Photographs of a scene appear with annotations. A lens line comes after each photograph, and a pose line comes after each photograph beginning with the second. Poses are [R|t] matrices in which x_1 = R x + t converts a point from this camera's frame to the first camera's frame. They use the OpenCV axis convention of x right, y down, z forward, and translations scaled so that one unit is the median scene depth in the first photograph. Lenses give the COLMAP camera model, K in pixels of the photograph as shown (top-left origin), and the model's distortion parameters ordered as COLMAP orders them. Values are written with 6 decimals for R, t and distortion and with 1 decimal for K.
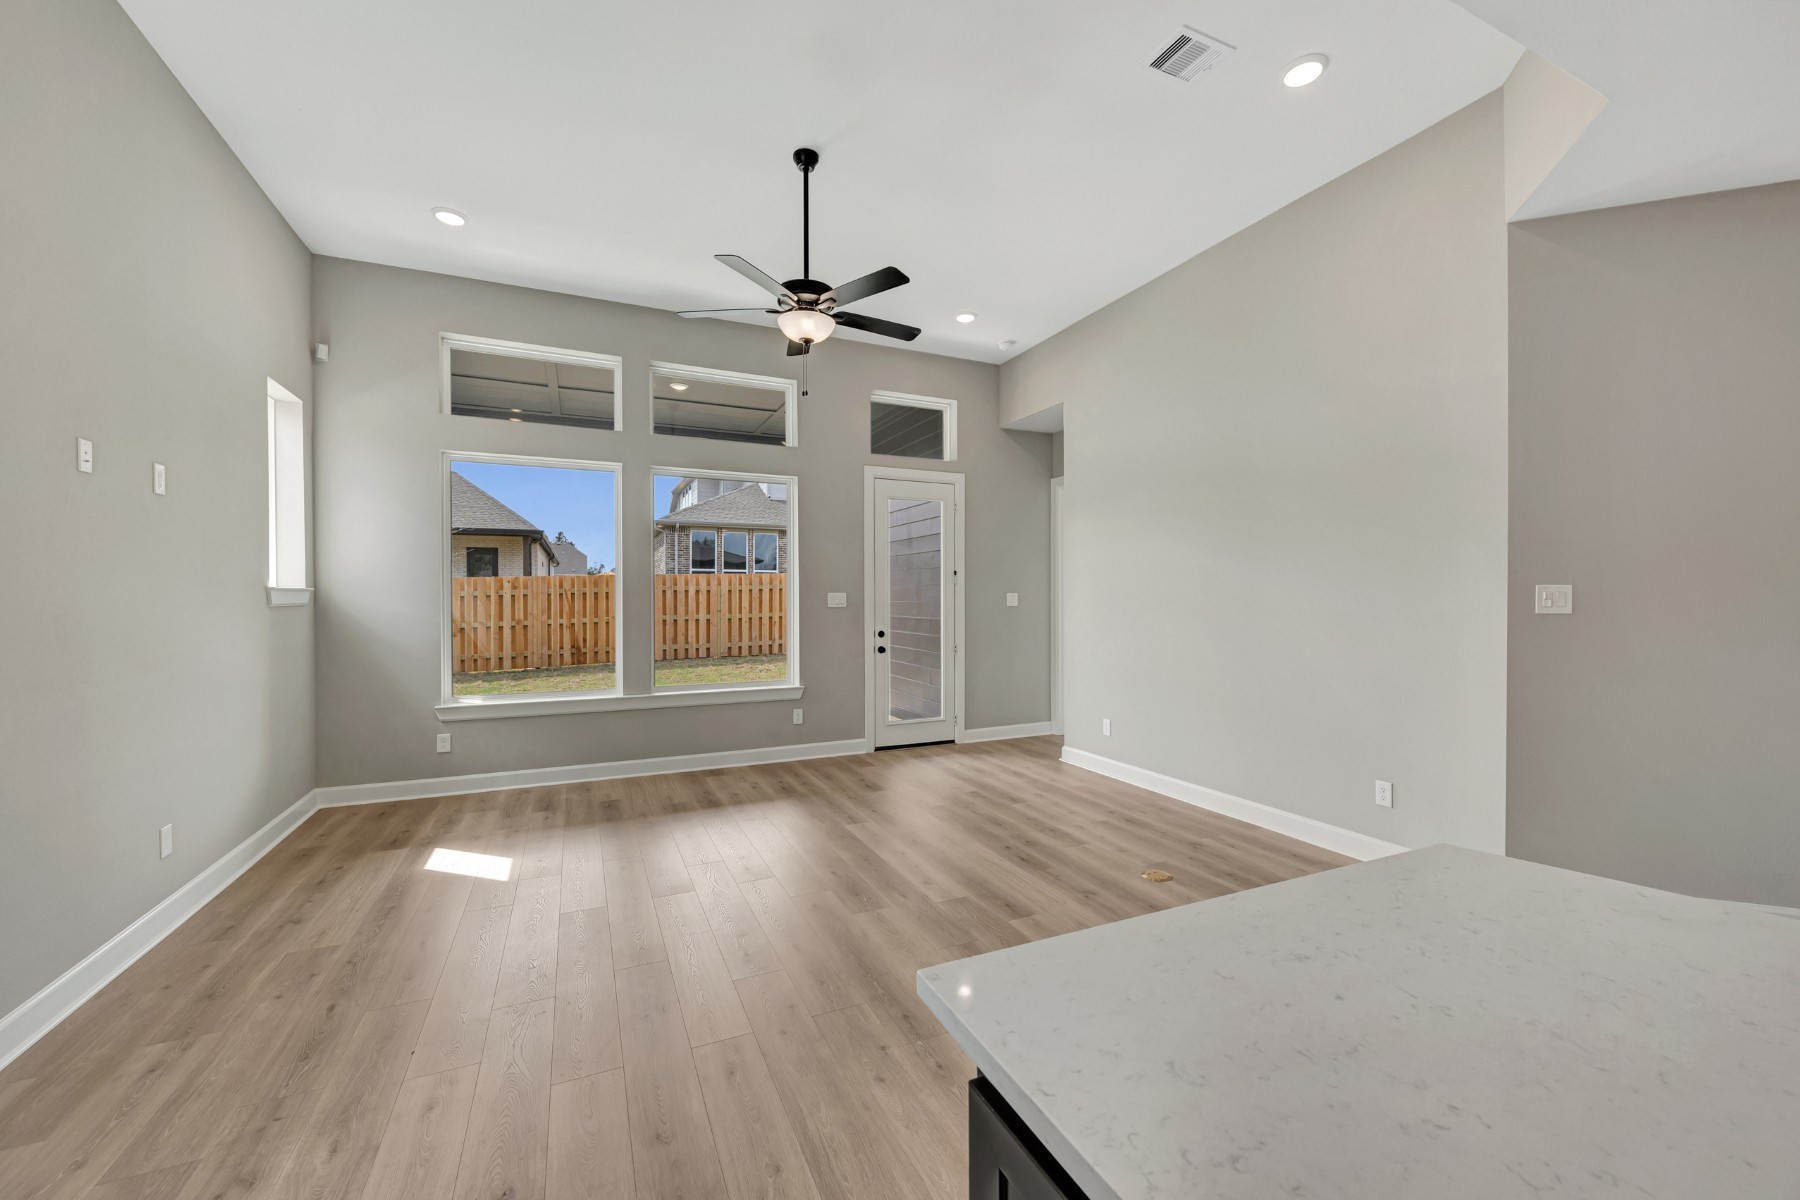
lens RADIAL K [[711.1, 0, 907.5], [0, 711.1, 603.2], [0, 0, 1]] dist [-0.000132, -0.000205]
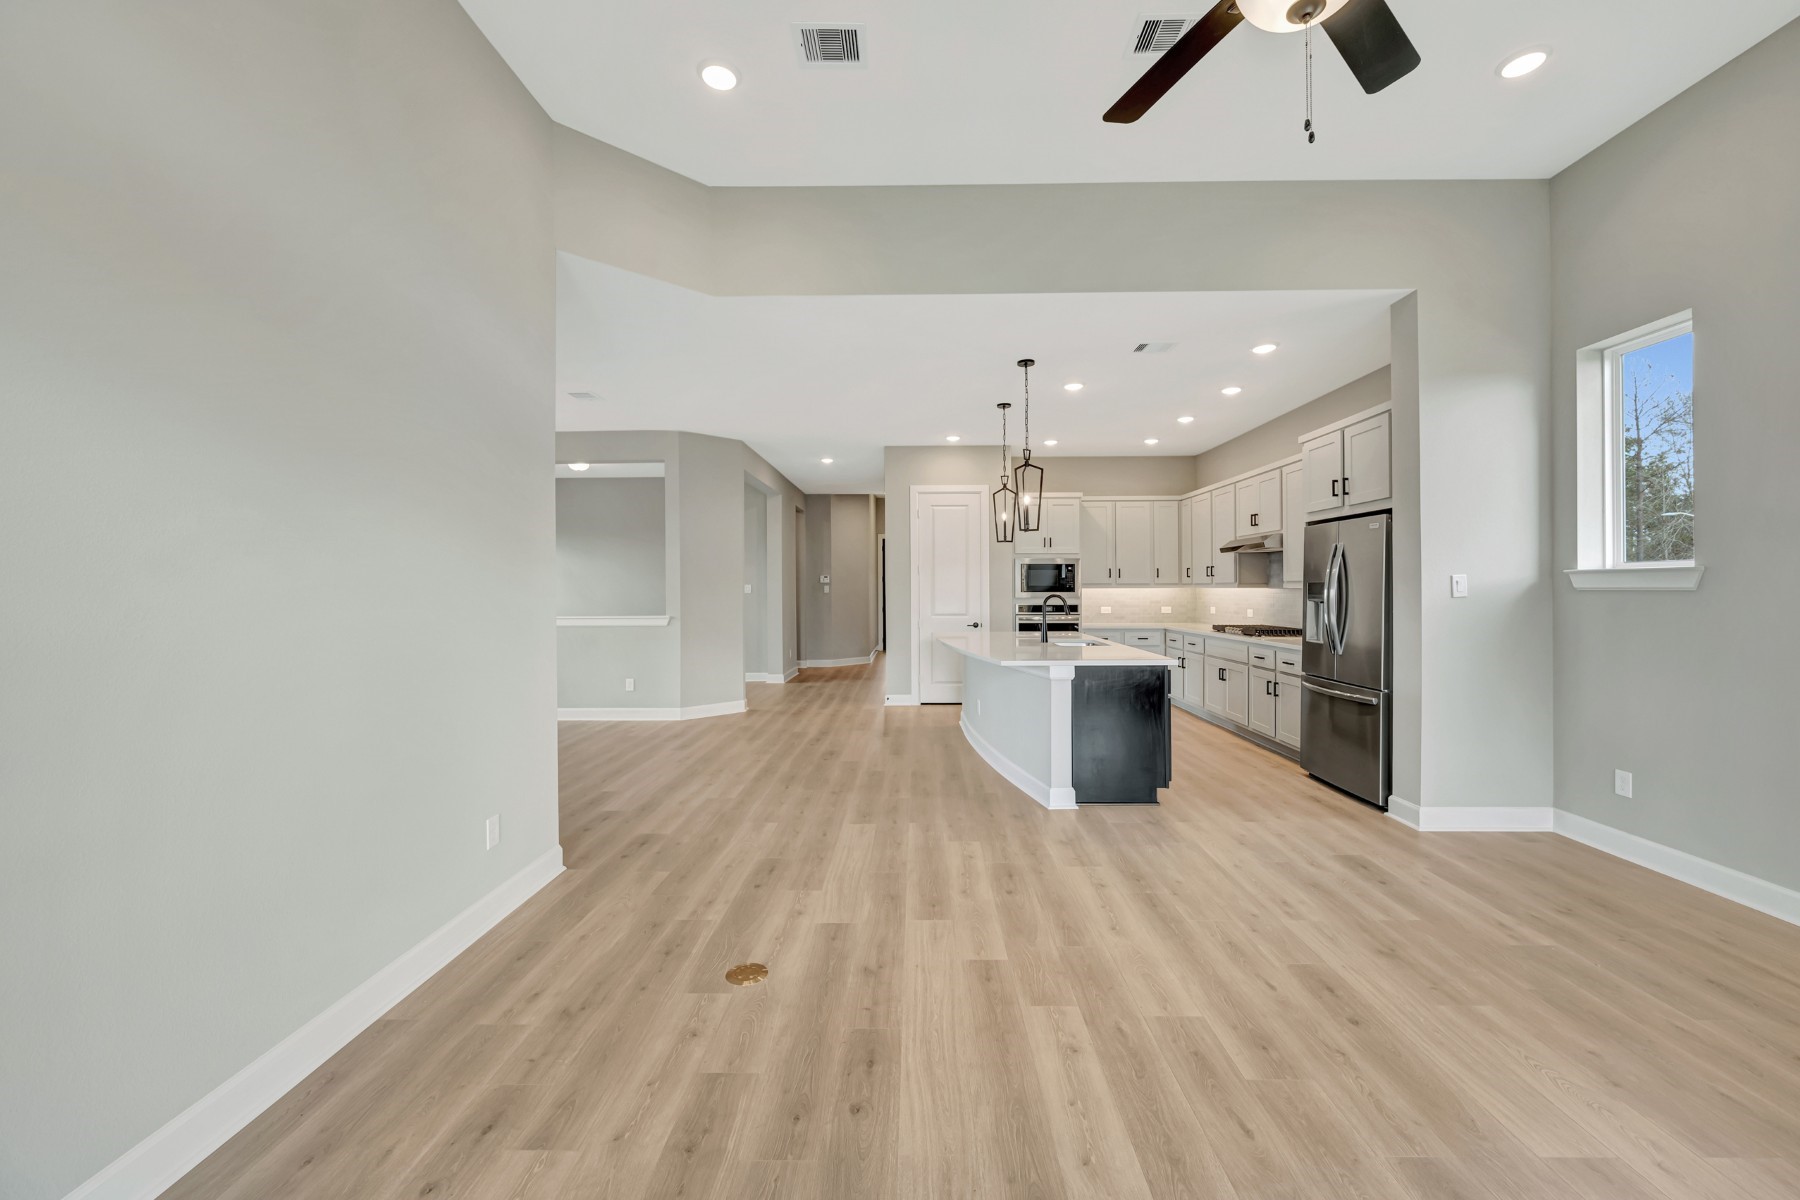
lens RADIAL K [[709.9, 0, 905.2], [0, 709.9, 583.4], [0, 0, 1]] dist [-0.000935, -0.000250]
pose [[-0.899081, 0.009617, 0.437676, -0.072151], [0.009969, 0.999949, -0.001493, -0.006185], [-0.437668, 0.003021, -0.899131, 1.017763]]
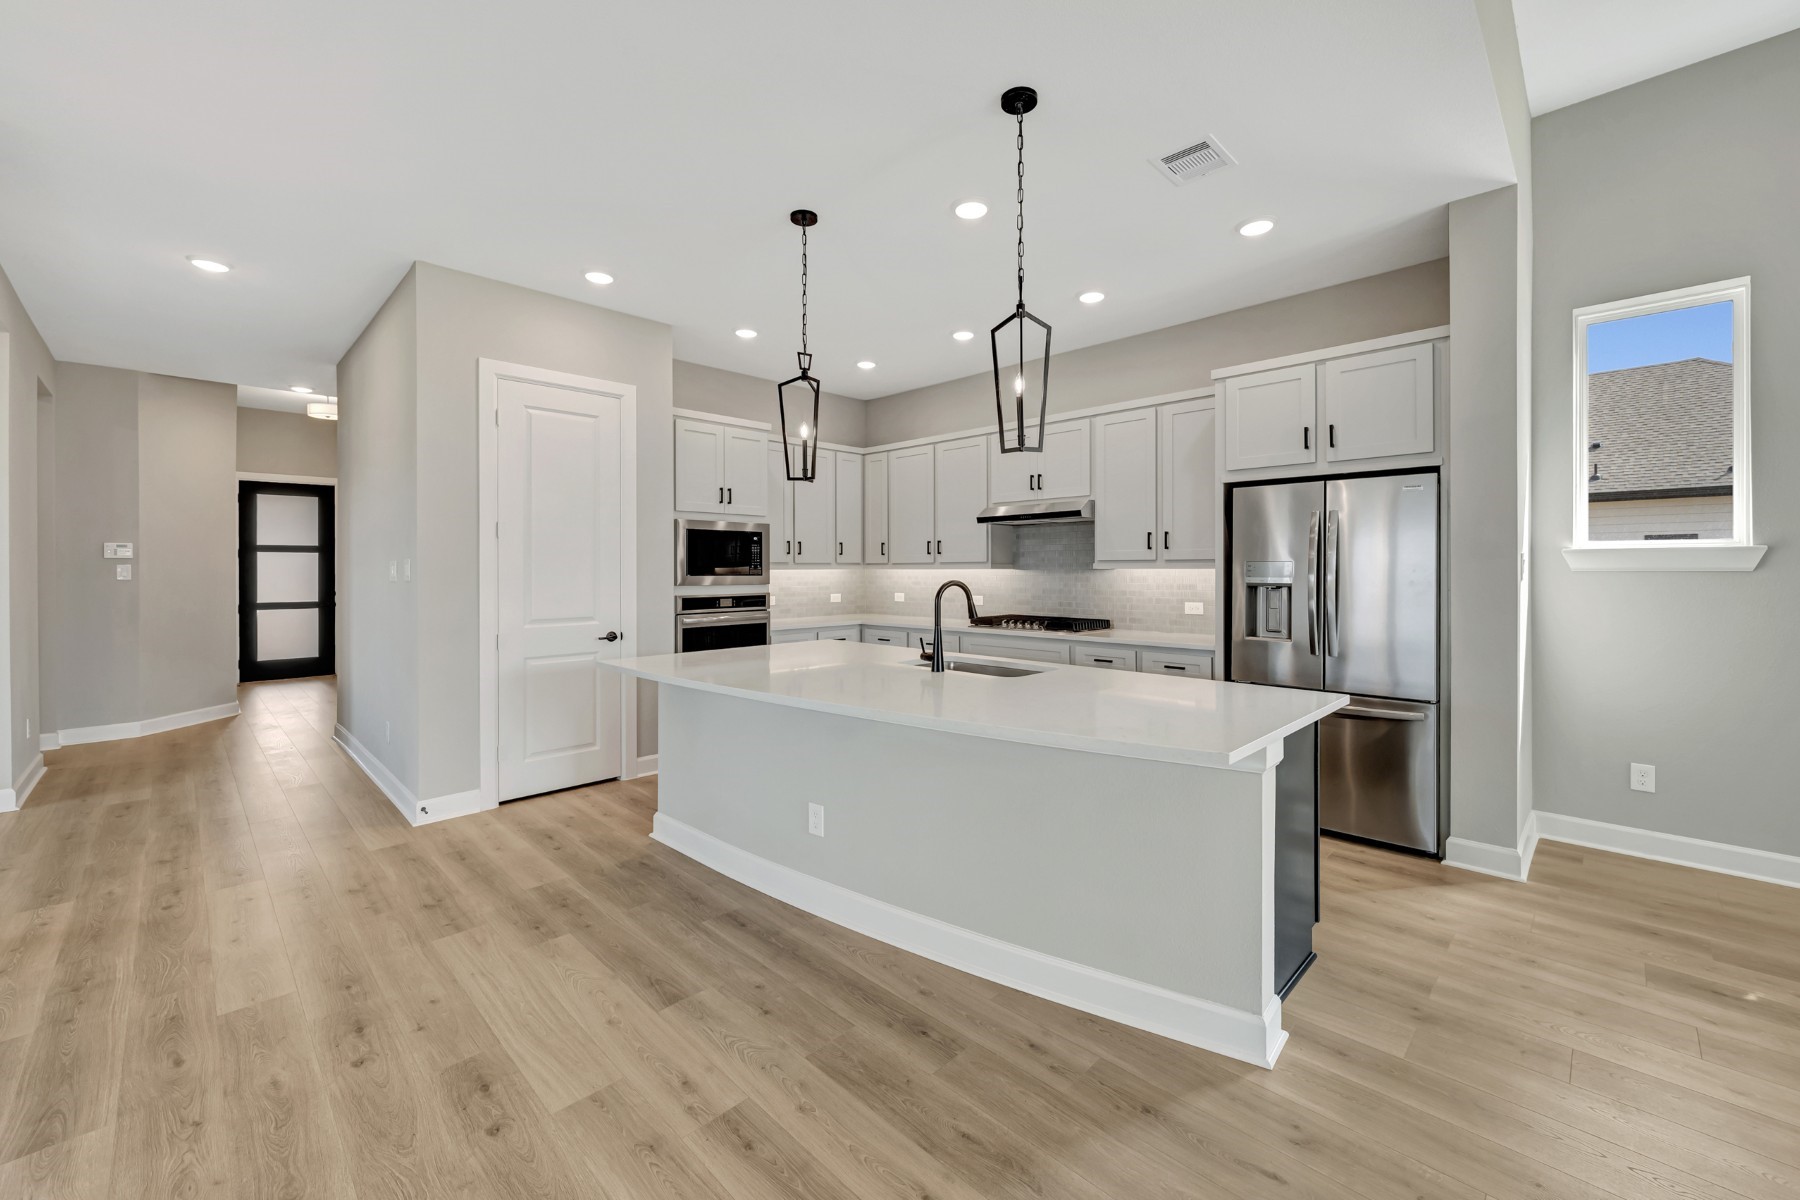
lens RADIAL K [[719.2, 0, 906.5], [0, 719.2, 567.2], [0, 0, 1]] dist [-0.001762, -0.000301]
pose [[-0.936914, 0.005988, -0.349509, 0.430550], [0.003571, 0.999965, 0.007558, -0.004476], [0.349542, 0.005833, -0.936903, 0.495615]]
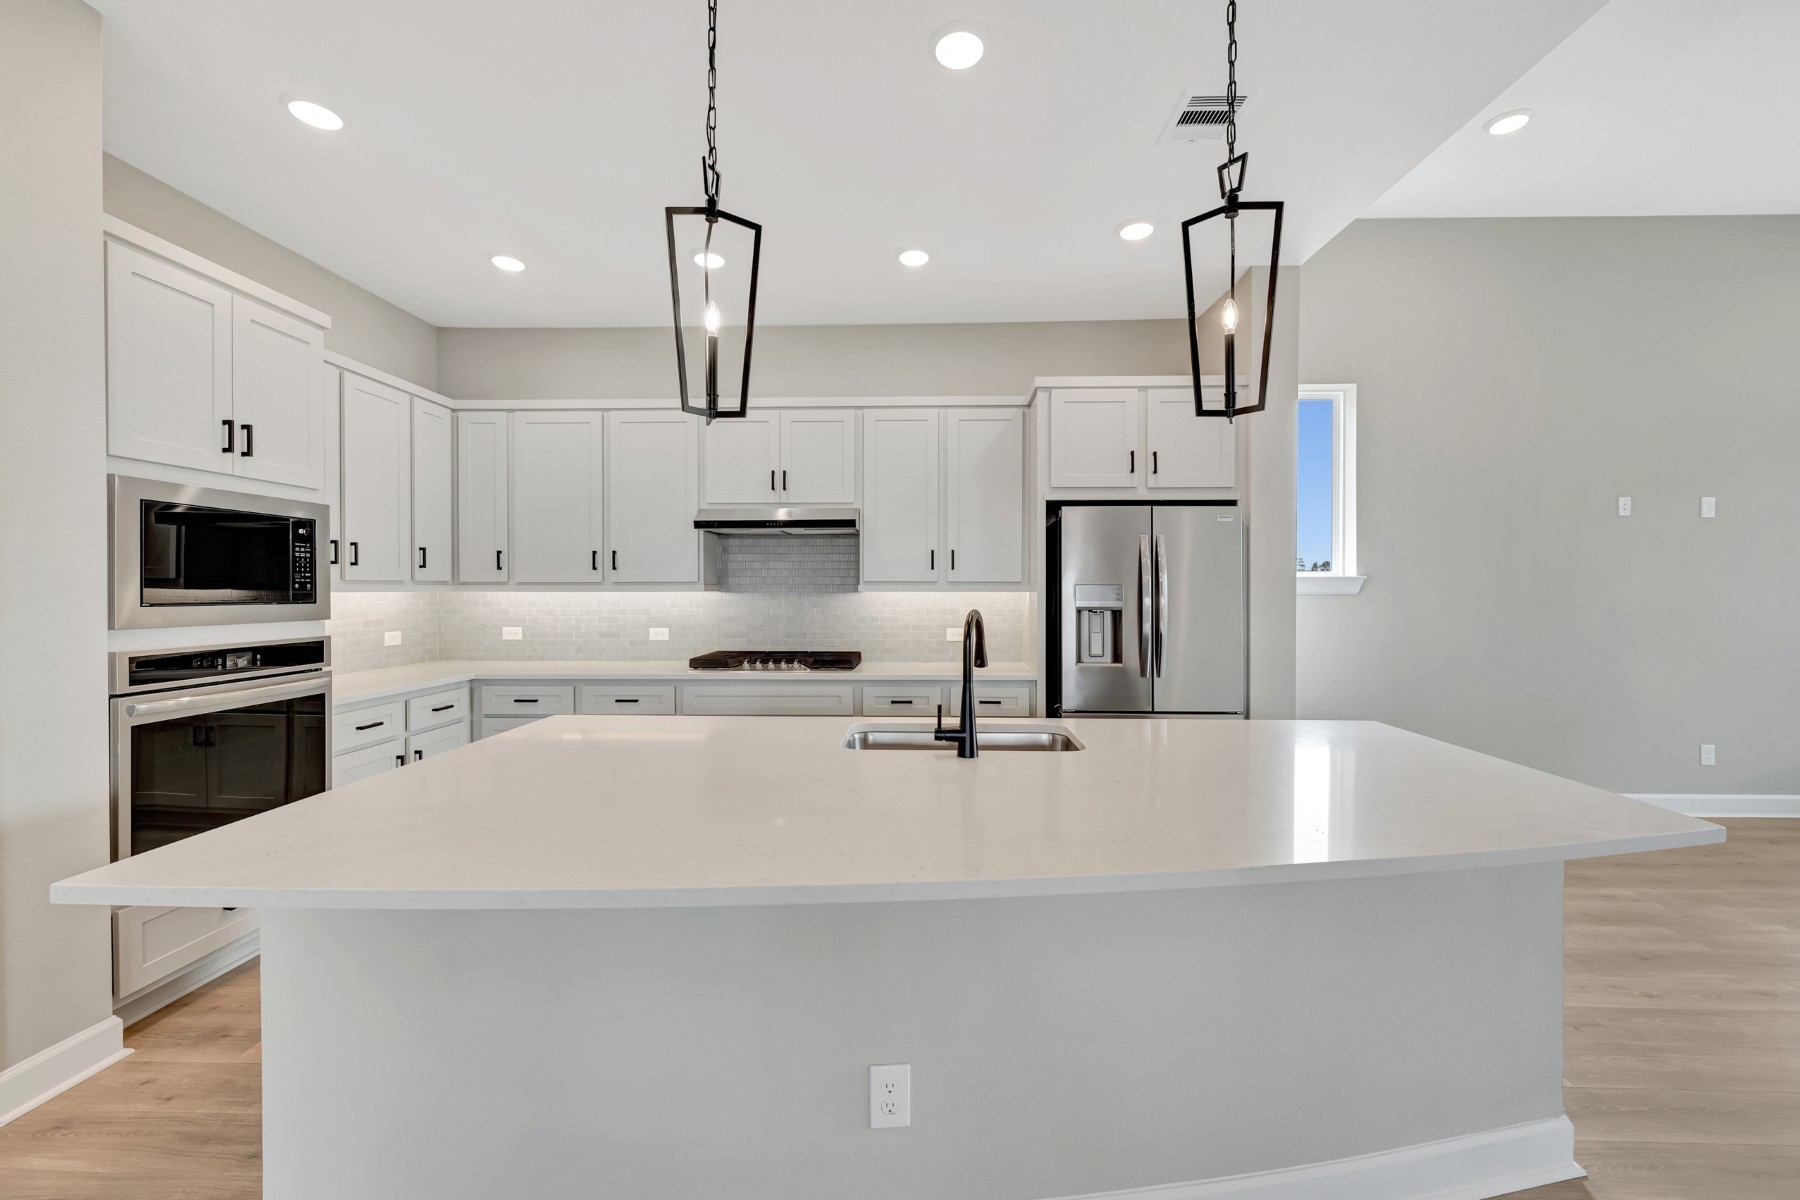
lens RADIAL K [[707.5, 0, 906.9], [0, 707.5, 595.2], [0, 0, 1]] dist [-0.001411, -0.000163]
pose [[-0.447468, 0.010099, -0.894243, 0.535336], [-0.006153, 0.999878, 0.014371, -0.001874], [0.894279, 0.011933, -0.447351, 0.096989]]
